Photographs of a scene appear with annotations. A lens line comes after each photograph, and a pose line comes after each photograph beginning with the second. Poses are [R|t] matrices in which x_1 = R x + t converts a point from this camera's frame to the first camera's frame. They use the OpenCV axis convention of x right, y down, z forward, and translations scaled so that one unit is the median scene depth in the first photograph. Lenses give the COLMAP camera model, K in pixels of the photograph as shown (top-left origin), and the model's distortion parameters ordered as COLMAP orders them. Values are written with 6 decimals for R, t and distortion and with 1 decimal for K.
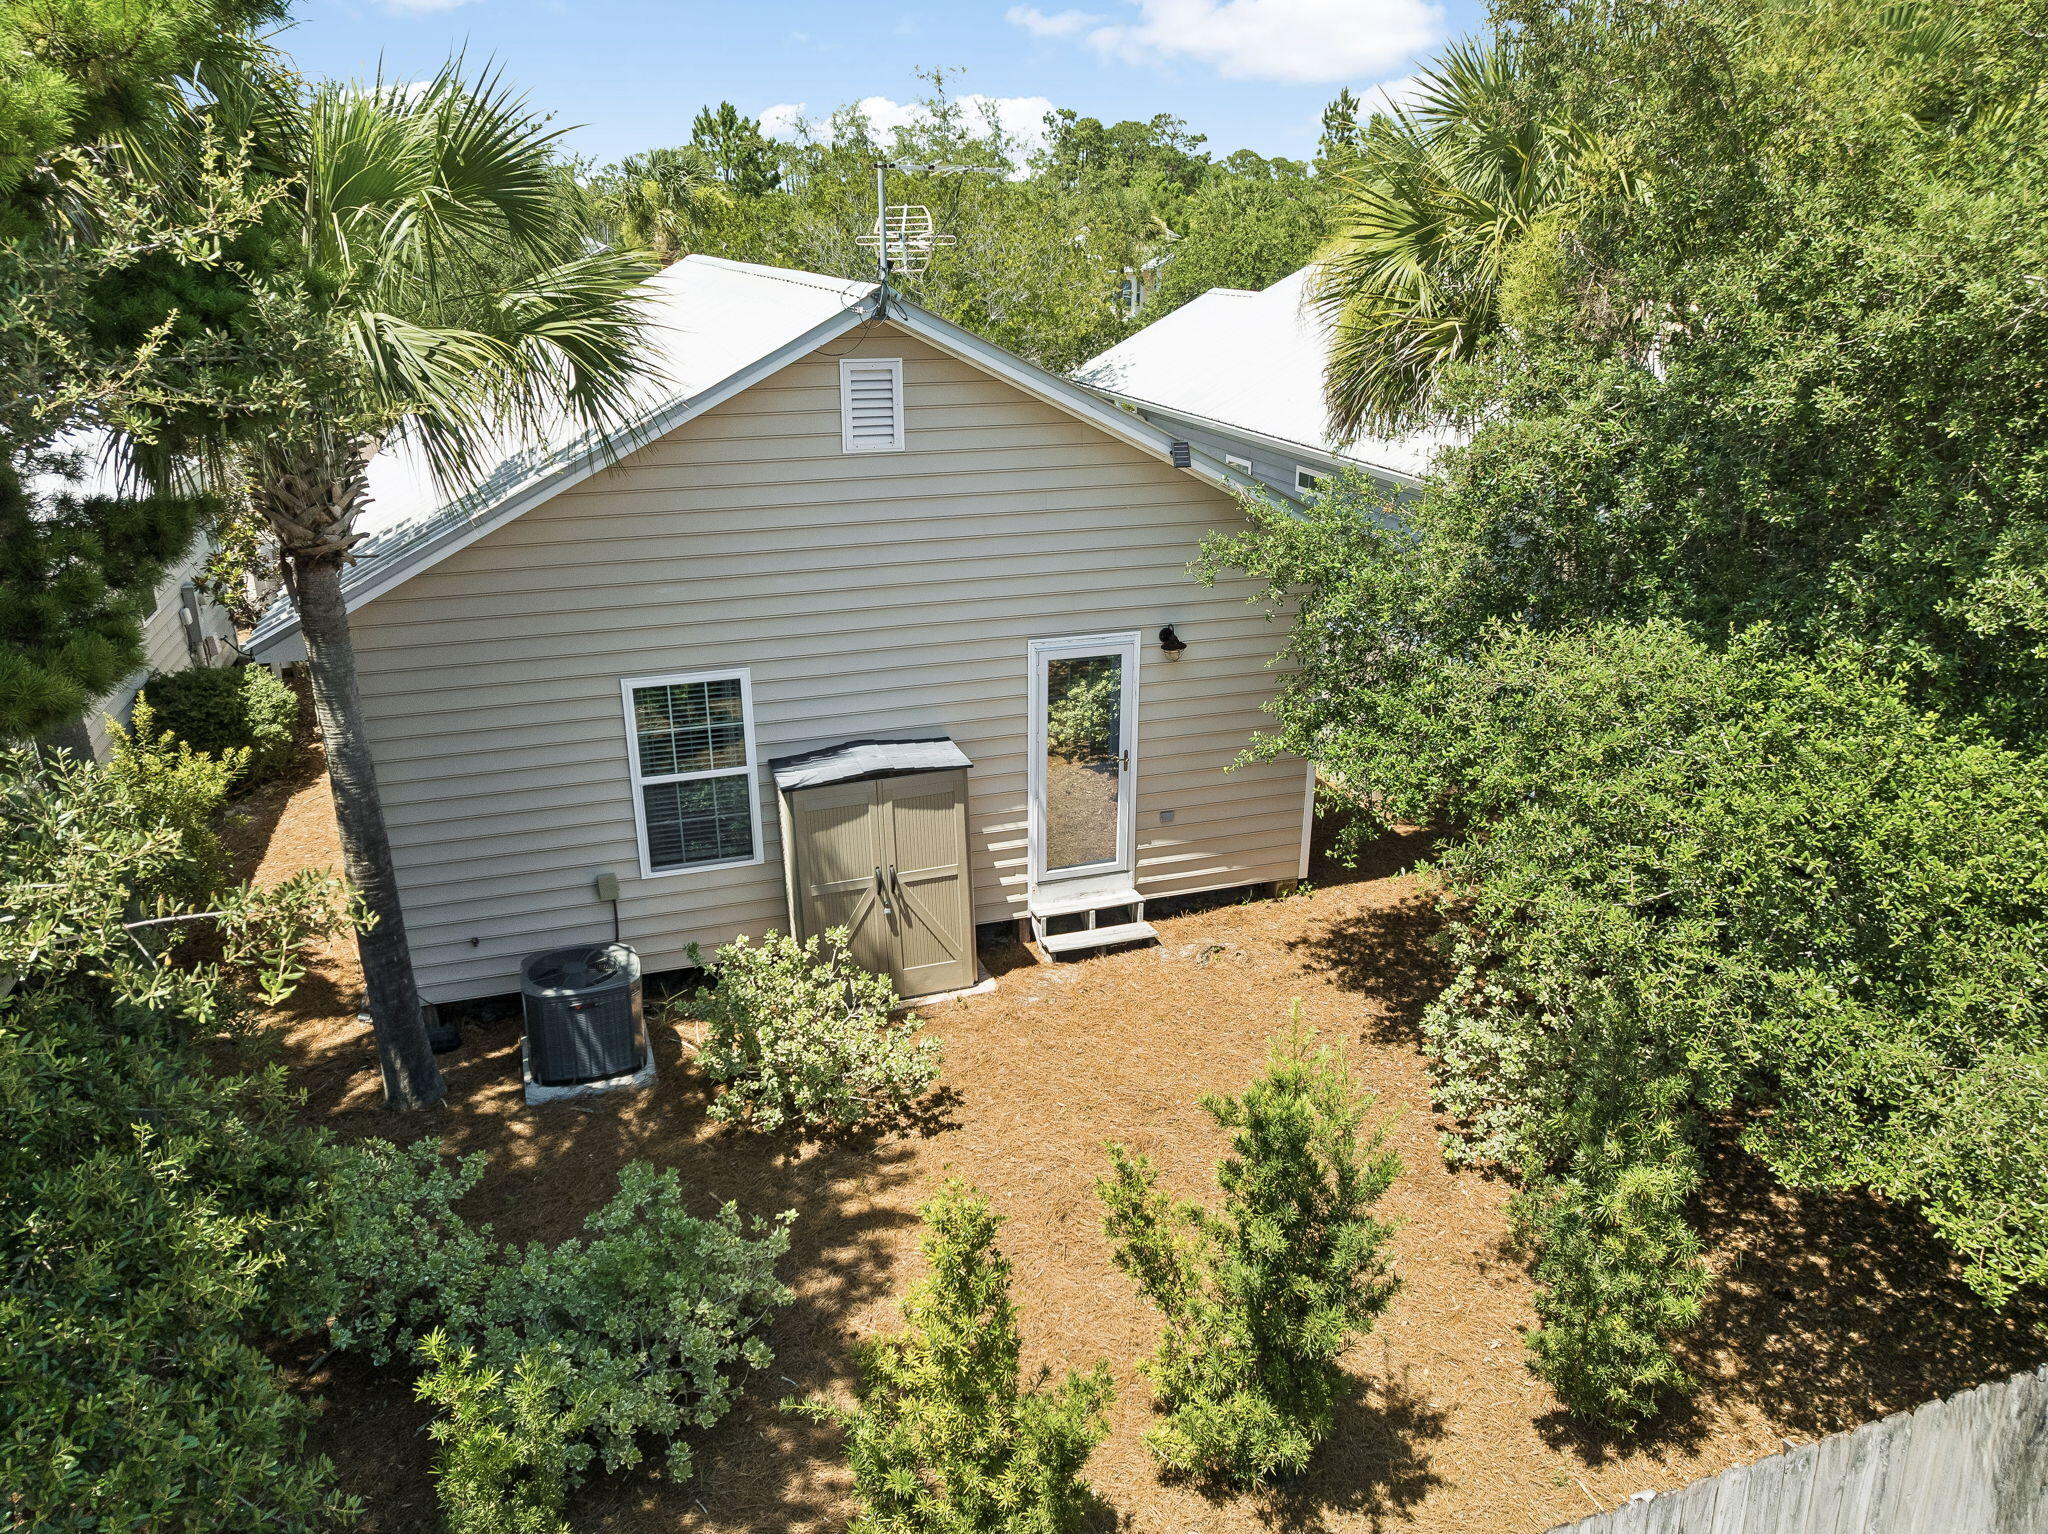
lens RADIAL K [[1448.7, 0, 1020.6], [0, 1448.7, 774.2], [0, 0, 1]] dist [-0.024204, 0.008876]
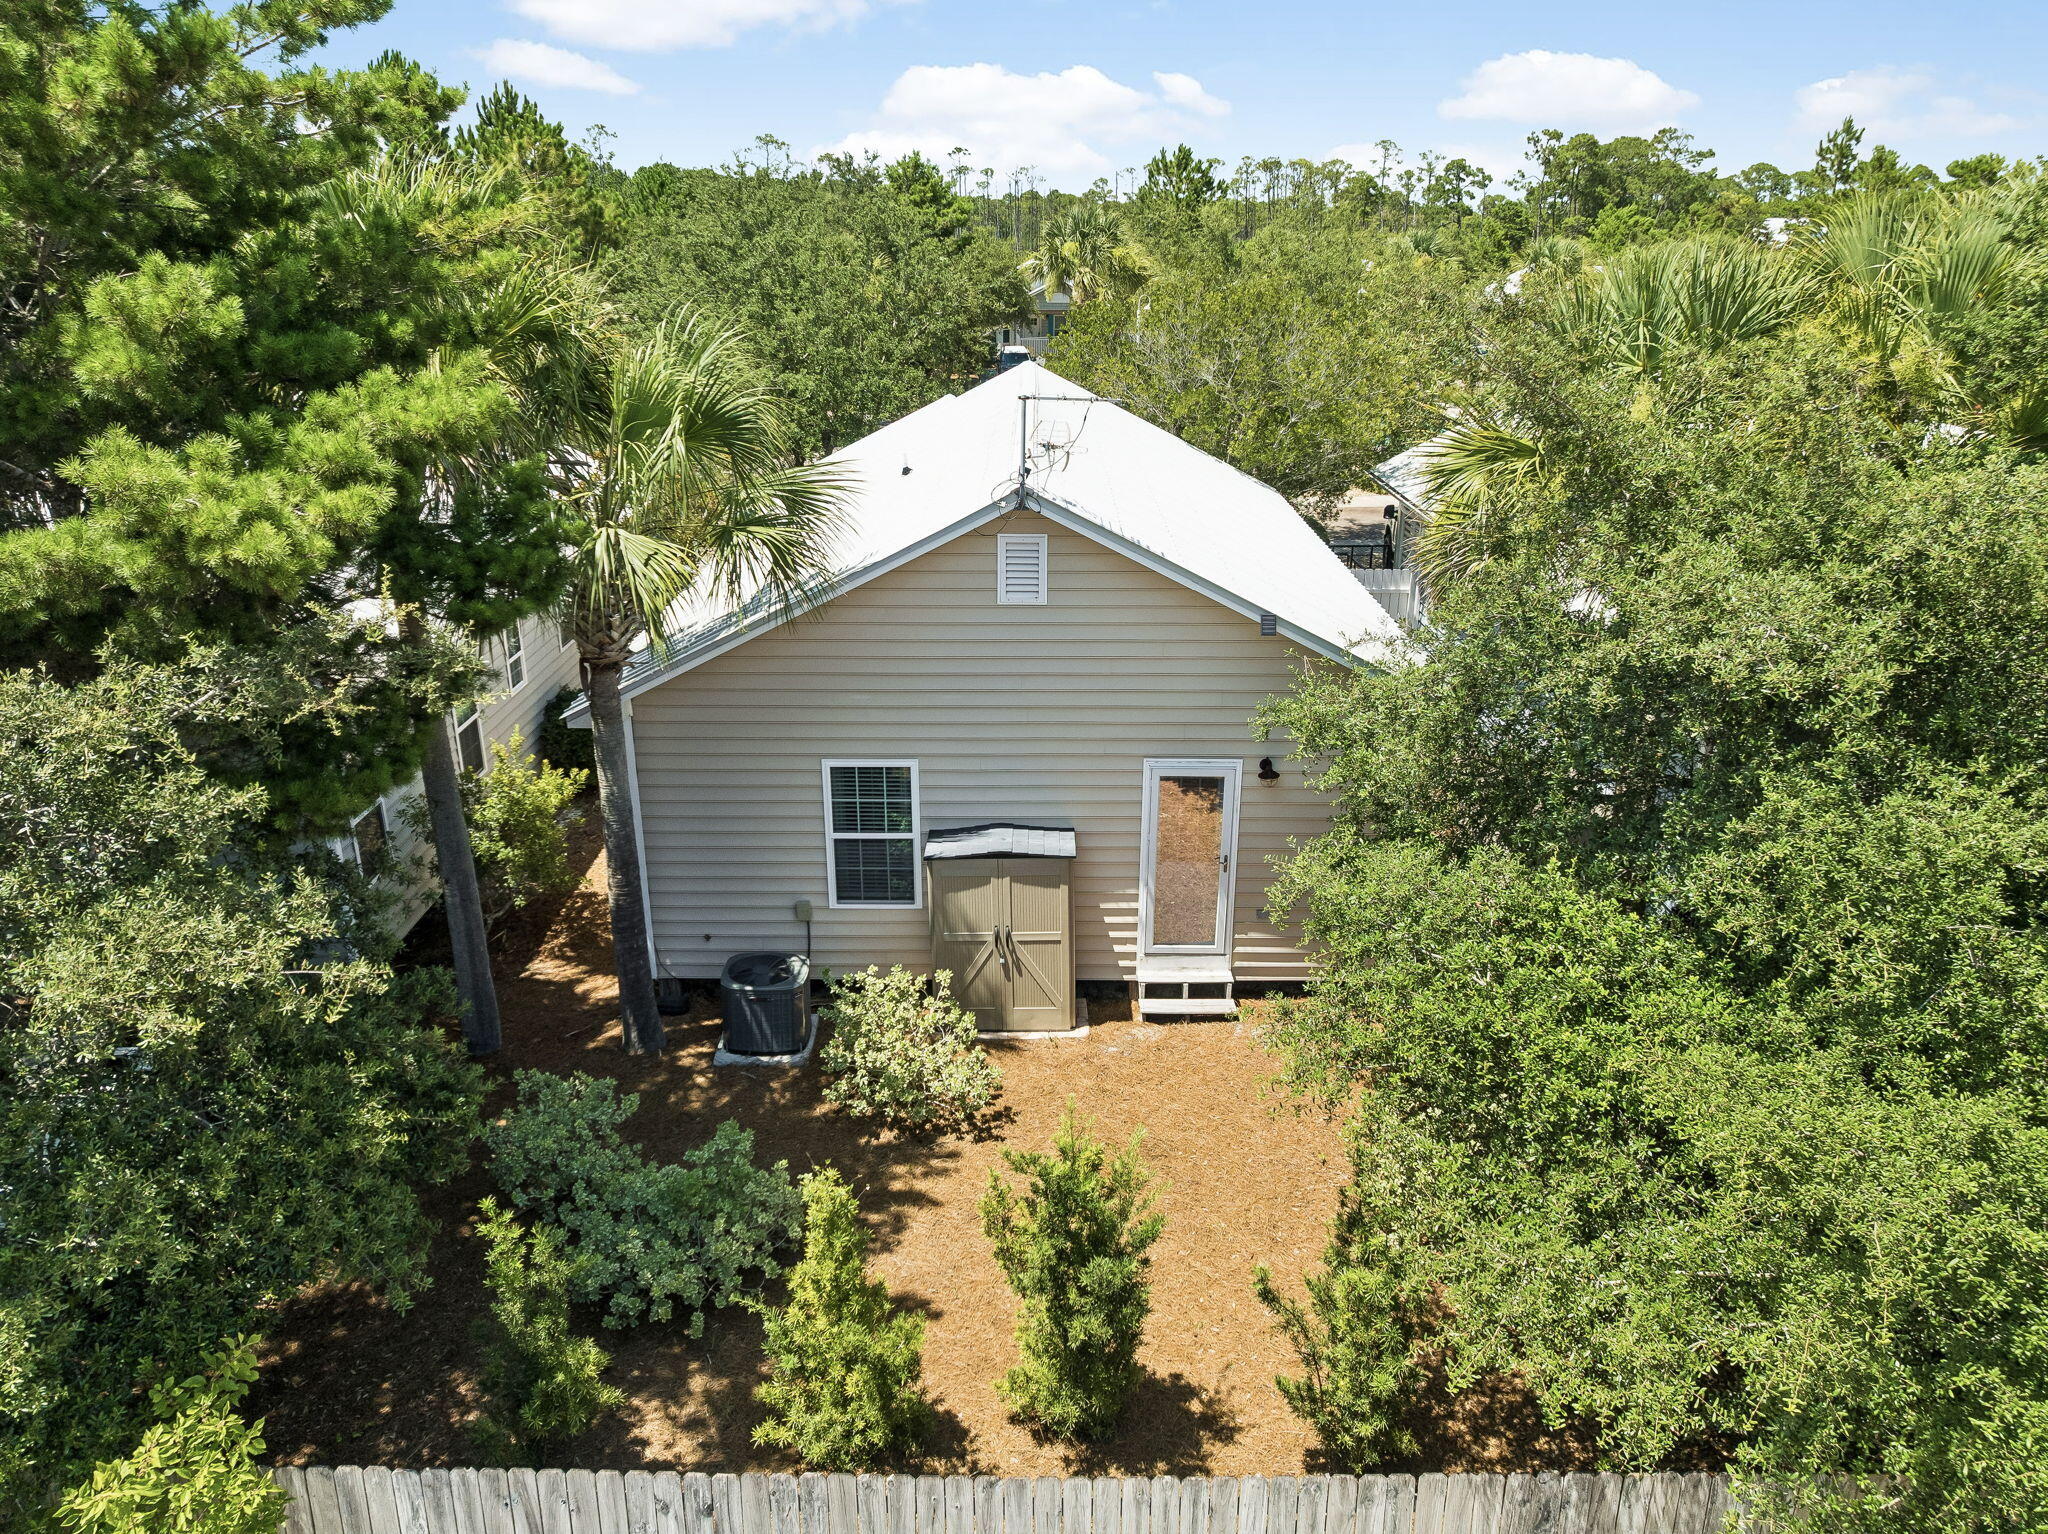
lens RADIAL K [[1448.7, 0, 1036.2], [0, 1448.7, 769.1], [0, 0, 1]] dist [-0.024204, 0.008876]
pose [[0.950265, 0.115531, -0.289222, 0.291295], [-0.115035, 0.993184, 0.018772, -0.102325], [0.289419, 0.015432, 0.957078, -0.210761]]
